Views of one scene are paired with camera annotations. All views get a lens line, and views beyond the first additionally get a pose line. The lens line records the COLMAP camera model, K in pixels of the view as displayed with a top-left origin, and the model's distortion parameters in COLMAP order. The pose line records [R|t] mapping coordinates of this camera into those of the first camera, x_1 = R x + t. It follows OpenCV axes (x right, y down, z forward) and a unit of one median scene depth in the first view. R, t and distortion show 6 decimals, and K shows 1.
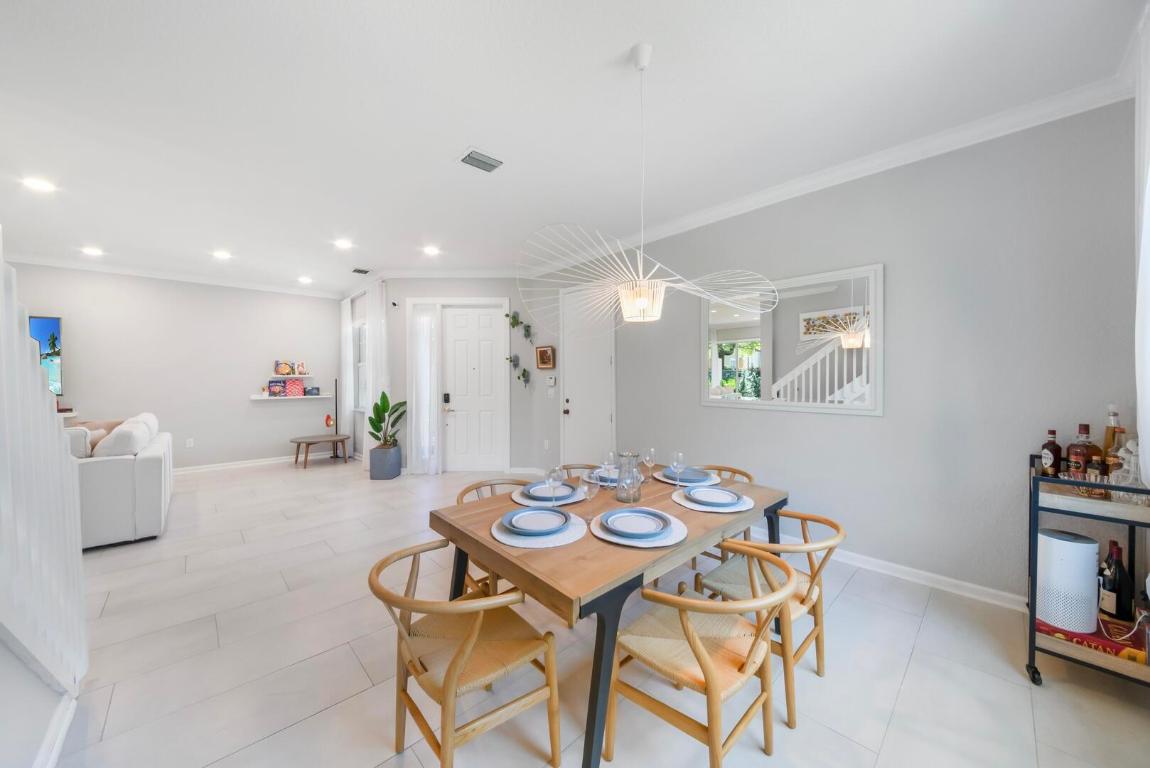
lens RADIAL K [[411.6, 0, 586.8], [0, 411.6, 373.2], [0, 0, 1]] dist [-0.002826, -0.004790]
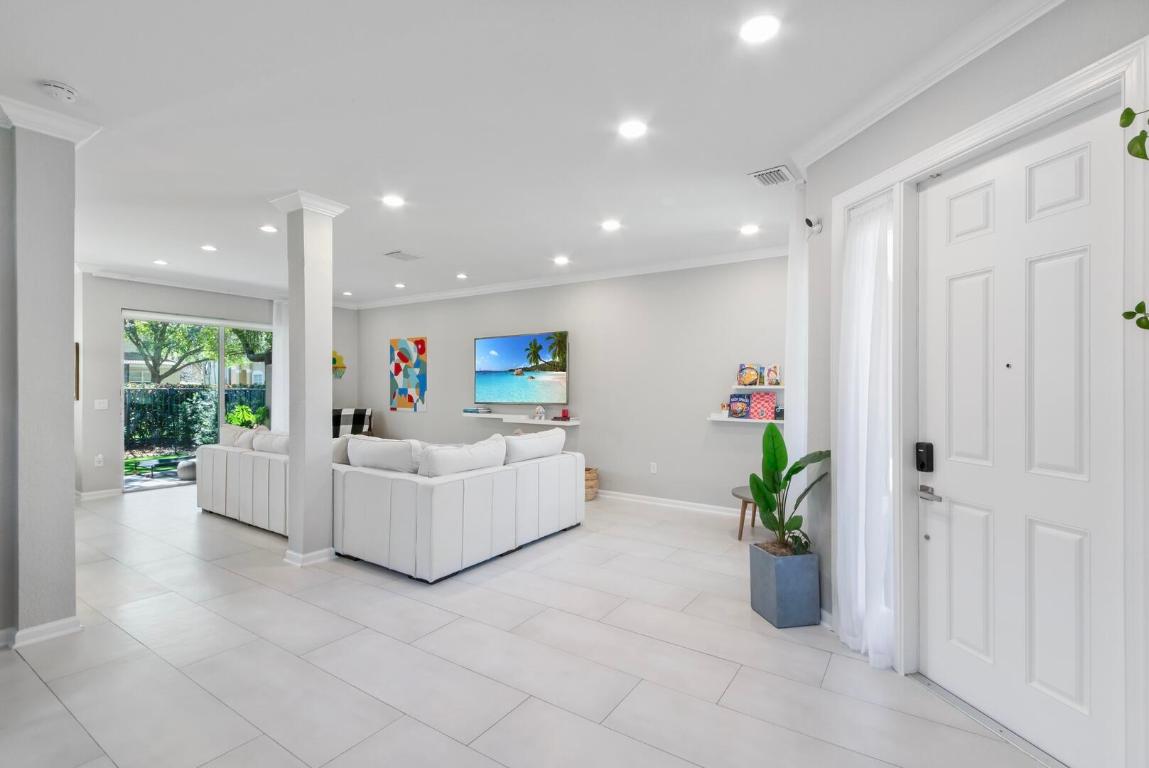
lens RADIAL K [[525.9, 0, 568.6], [0, 525.9, 383.8], [0, 0, 1]] dist [0.020425, -0.003214]
pose [[0.202069, 0.000772, -0.979371, 0.023127], [-0.002853, 0.999996, 0.000200, 0.002320], [0.979367, 0.002754, 0.202071, 0.635461]]
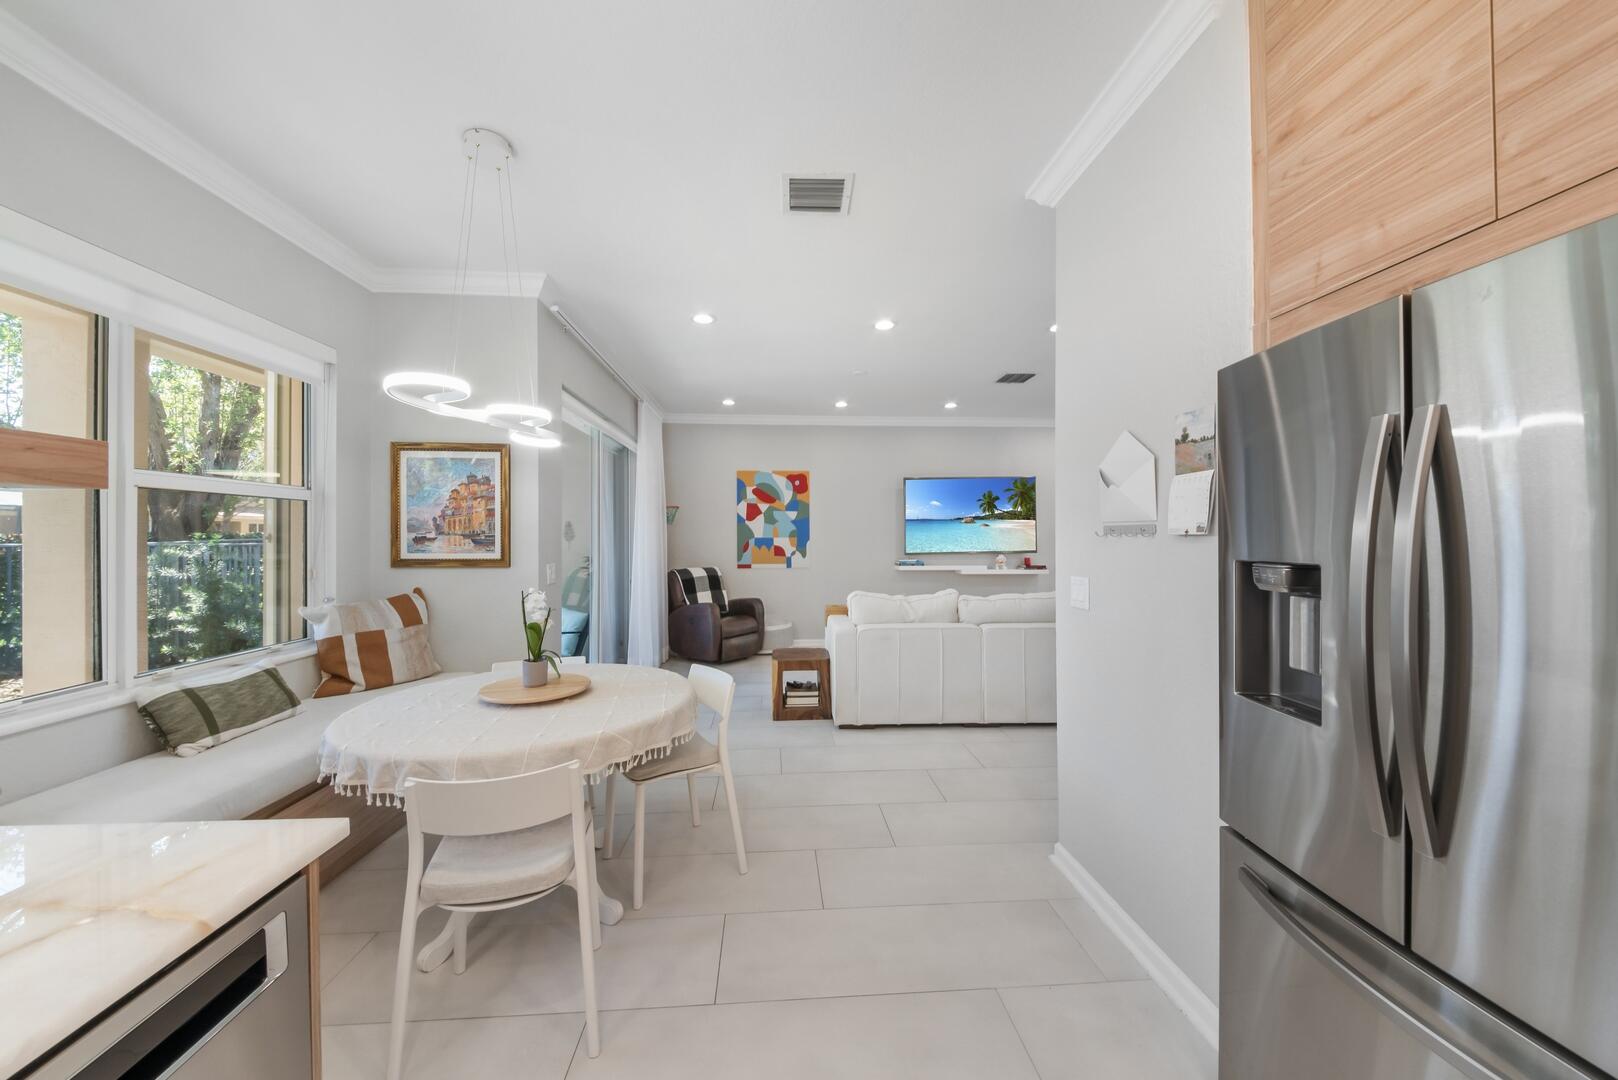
lens RADIAL K [[579.1, 0, 803.4], [0, 579.1, 534.4], [0, 0, 1]] dist [-0.002826, -0.004790]
pose [[0.761010, 0.001817, -0.648738, -0.682967], [-0.001206, 0.999998, 0.001387, 0.007772], [0.648739, -0.000273, 0.761011, -0.403999]]
